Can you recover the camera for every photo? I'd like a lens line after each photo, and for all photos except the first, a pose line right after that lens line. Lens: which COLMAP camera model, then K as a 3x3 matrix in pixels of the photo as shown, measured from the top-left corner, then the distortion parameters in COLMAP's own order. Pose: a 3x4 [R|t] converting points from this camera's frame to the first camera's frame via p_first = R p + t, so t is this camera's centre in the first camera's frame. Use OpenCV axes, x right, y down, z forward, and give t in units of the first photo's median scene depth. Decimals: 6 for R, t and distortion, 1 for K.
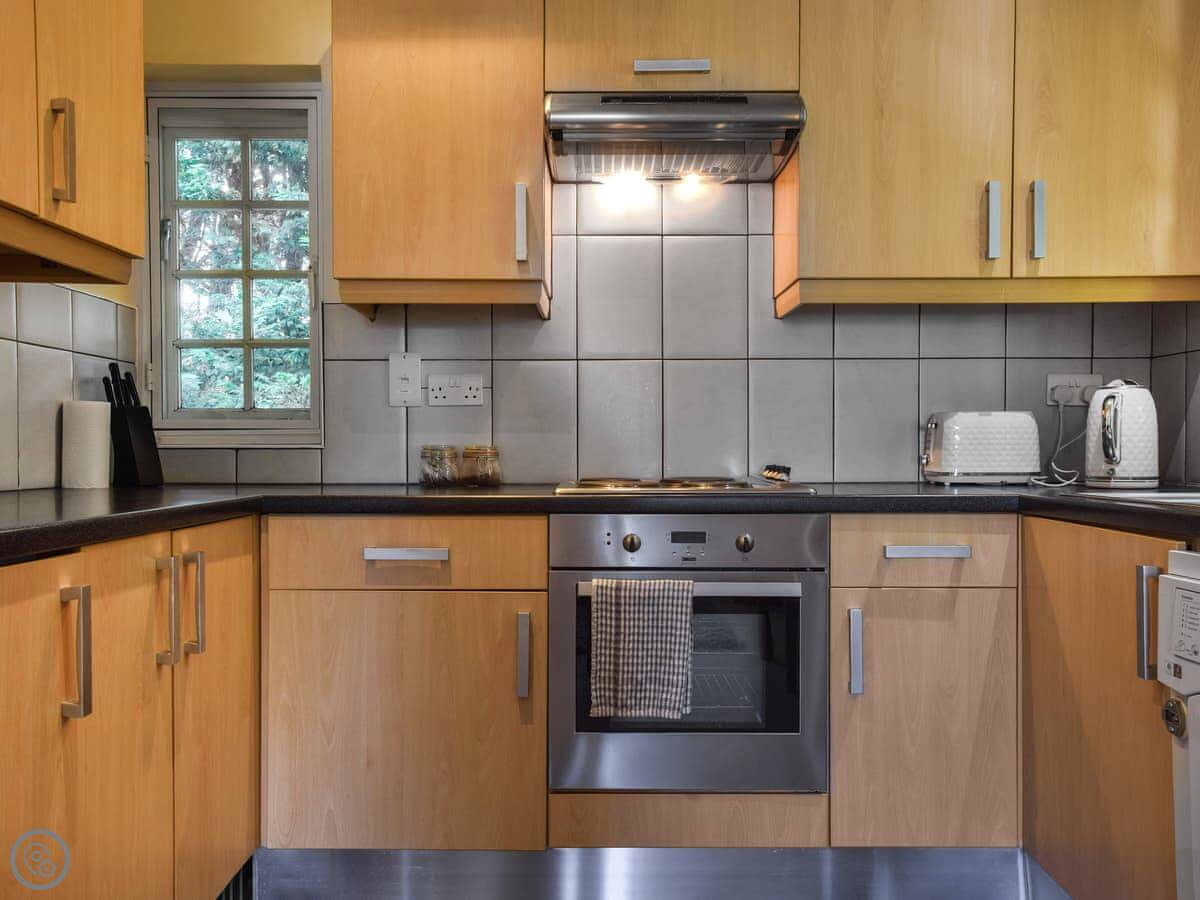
lens RADIAL K [[1026.2, 0, 583.2], [0, 1026.2, 461.3], [0, 0, 1]] dist [0.032600, 0.003678]
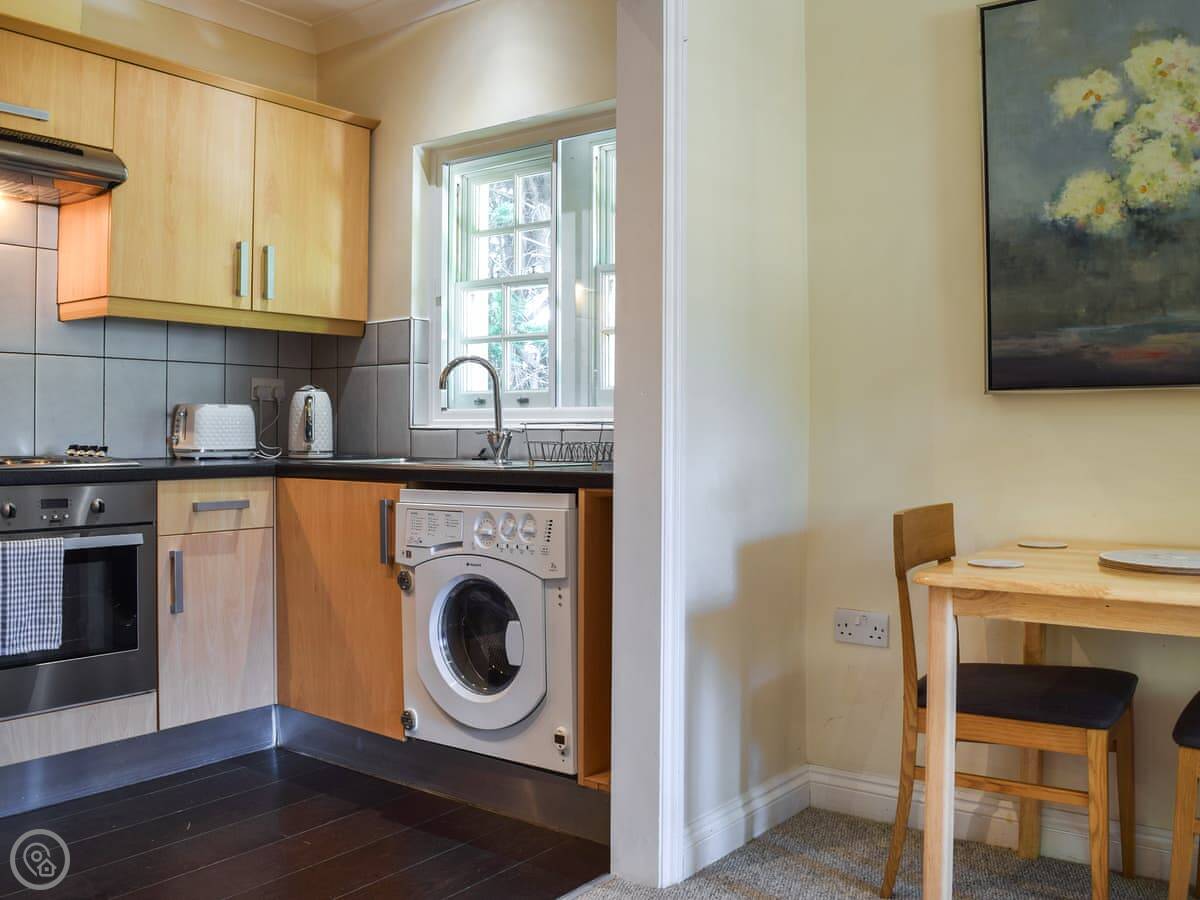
lens RADIAL K [[1063.4, 0, 633.7], [0, 1063.4, 425.7], [0, 0, 1]] dist [-0.095692, 0.000806]
pose [[0.581279, 0.005959, 0.813683, -0.501211], [0.007631, 0.999889, -0.012774, 0.001975], [-0.813669, 0.013634, 0.581169, -0.285207]]
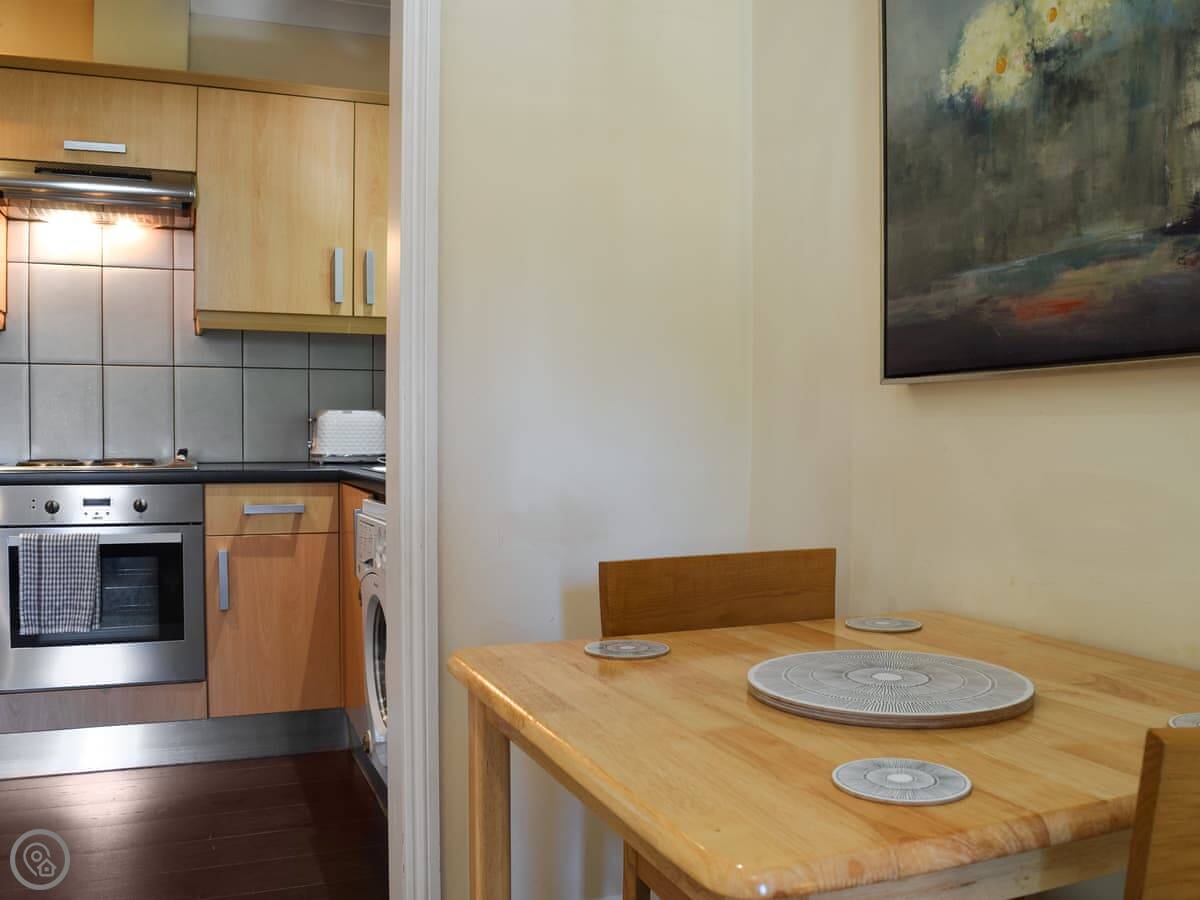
lens RADIAL K [[1089.2, 0, 599.4], [0, 1089.2, 478.8], [0, 0, 1]] dist [-0.087899, 0.009639]
pose [[0.924670, -0.009024, 0.380662, 0.180332], [-0.002134, 0.999581, 0.028878, 0.000942], [-0.380763, -0.027515, 0.924263, -0.565657]]
